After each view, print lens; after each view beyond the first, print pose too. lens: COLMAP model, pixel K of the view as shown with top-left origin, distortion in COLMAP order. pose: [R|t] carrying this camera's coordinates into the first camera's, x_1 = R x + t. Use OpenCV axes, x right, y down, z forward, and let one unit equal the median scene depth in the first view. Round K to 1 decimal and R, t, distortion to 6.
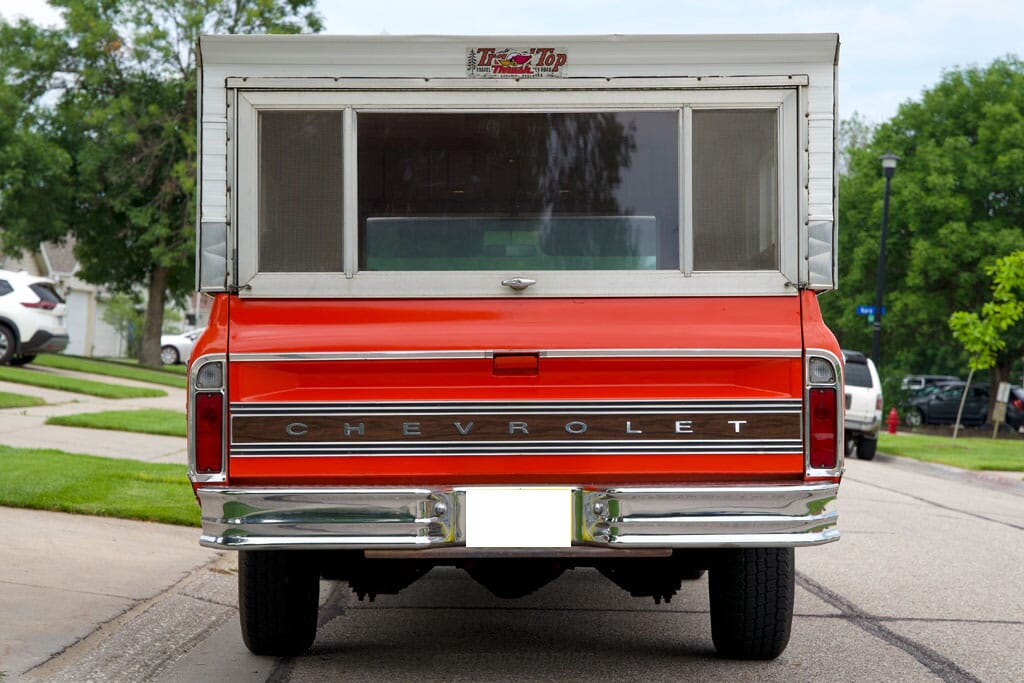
lens RADIAL K [[2255.6, 0, 510.0], [0, 2255.6, 338.5], [0, 0, 1]] dist [0.162968, 0.000000]
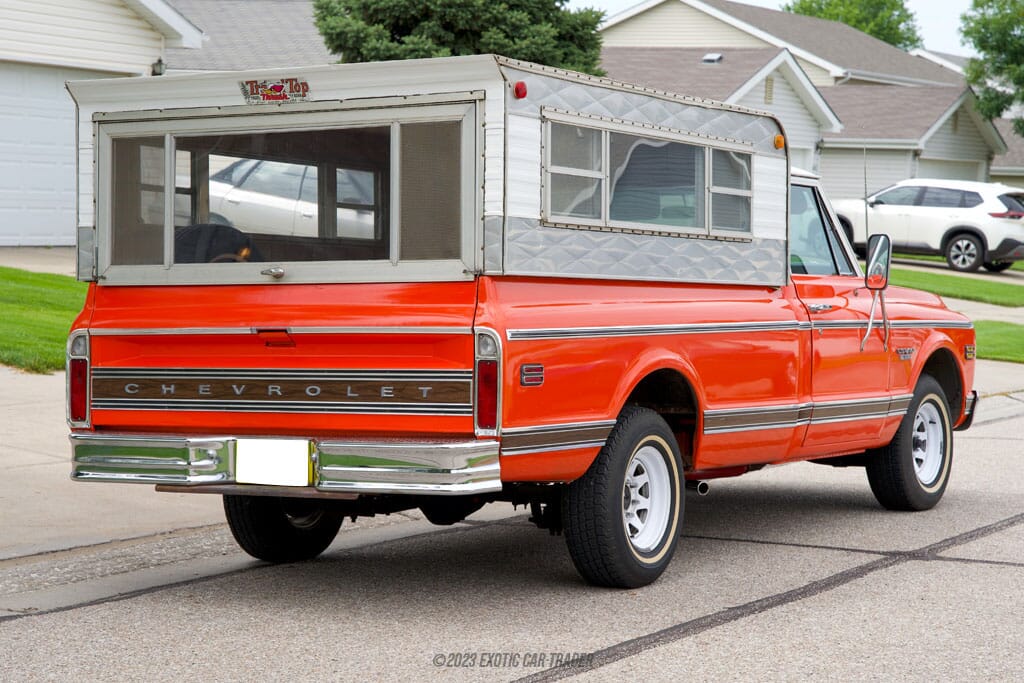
lens RADIAL K [[2163.6, 0, 511.9], [0, 2163.6, 344.0], [0, 0, 1]] dist [0.292309, 0.000000]
pose [[0.868077, 0.006233, -0.496391, 0.700613], [0.018679, 0.998803, 0.045207, -0.036632], [0.496078, -0.048515, 0.866921, 0.037074]]
